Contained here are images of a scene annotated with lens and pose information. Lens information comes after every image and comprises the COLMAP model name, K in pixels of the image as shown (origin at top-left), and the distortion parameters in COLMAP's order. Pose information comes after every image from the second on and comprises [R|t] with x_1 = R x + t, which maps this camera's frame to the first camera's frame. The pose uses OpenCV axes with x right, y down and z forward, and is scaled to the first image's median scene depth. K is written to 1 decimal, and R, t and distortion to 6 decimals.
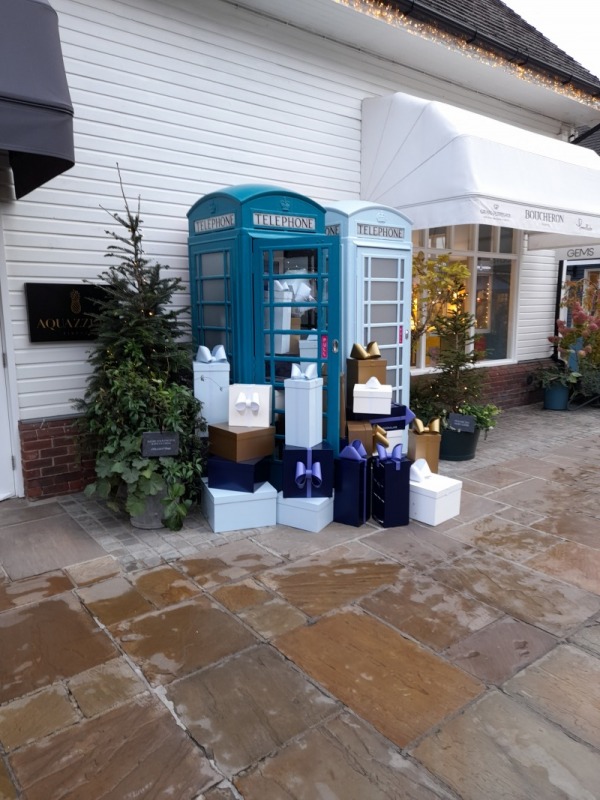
lens RADIAL K [[579.1, 0, 293.9], [0, 579.1, 399.6], [0, 0, 1]] dist [0.051675, -0.053260]
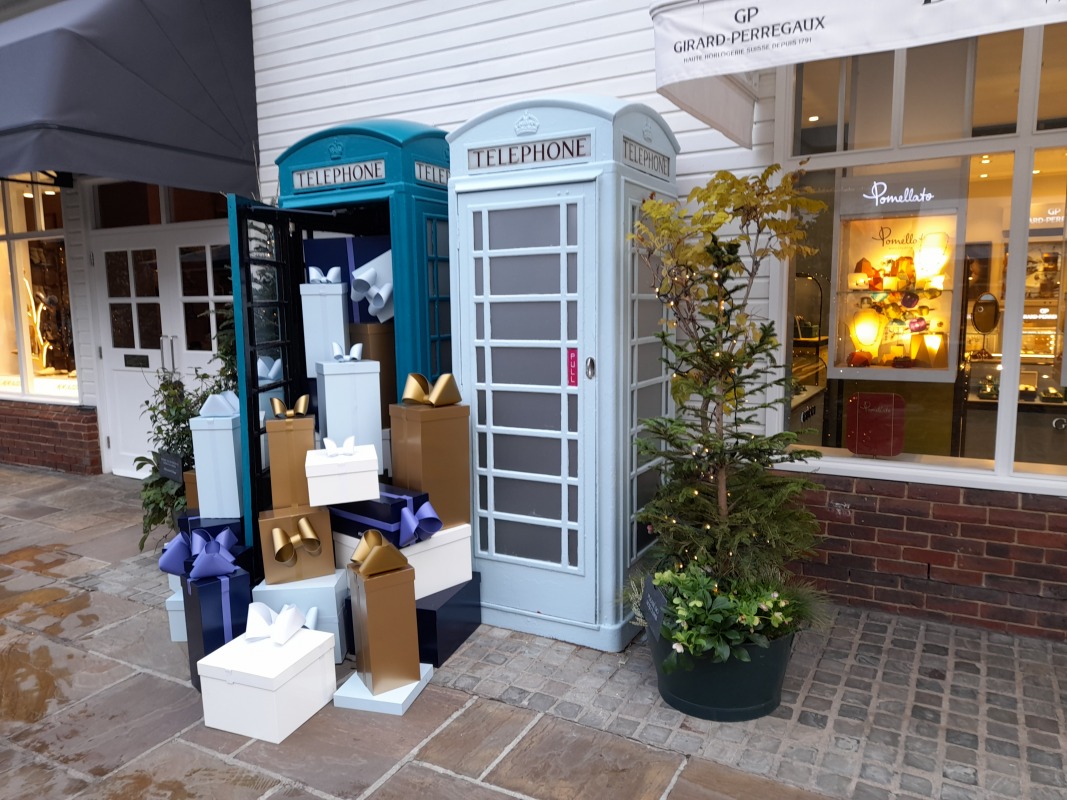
lens RADIAL K [[772.4, 0, 543.3], [0, 772.4, 402.3], [0, 0, 1]] dist [0.051675, -0.053260]
pose [[0.390628, 0.120593, -0.912615, 0.895587], [-0.137963, 0.987854, 0.071483, -0.151456], [0.910152, 0.097984, 0.402521, 0.890046]]
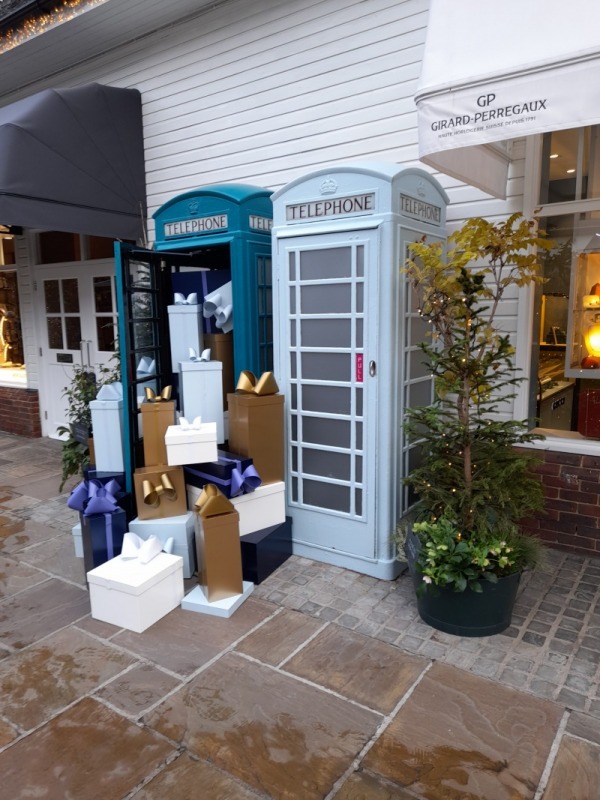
lens RADIAL K [[579.1, 0, 307.2], [0, 579.1, 400.9], [0, 0, 1]] dist [0.051675, -0.053260]
pose [[0.289649, 0.145081, -0.946074, 0.917705], [-0.143004, 0.983910, 0.107102, -0.163962], [0.946390, 0.104270, 0.305735, 0.923507]]
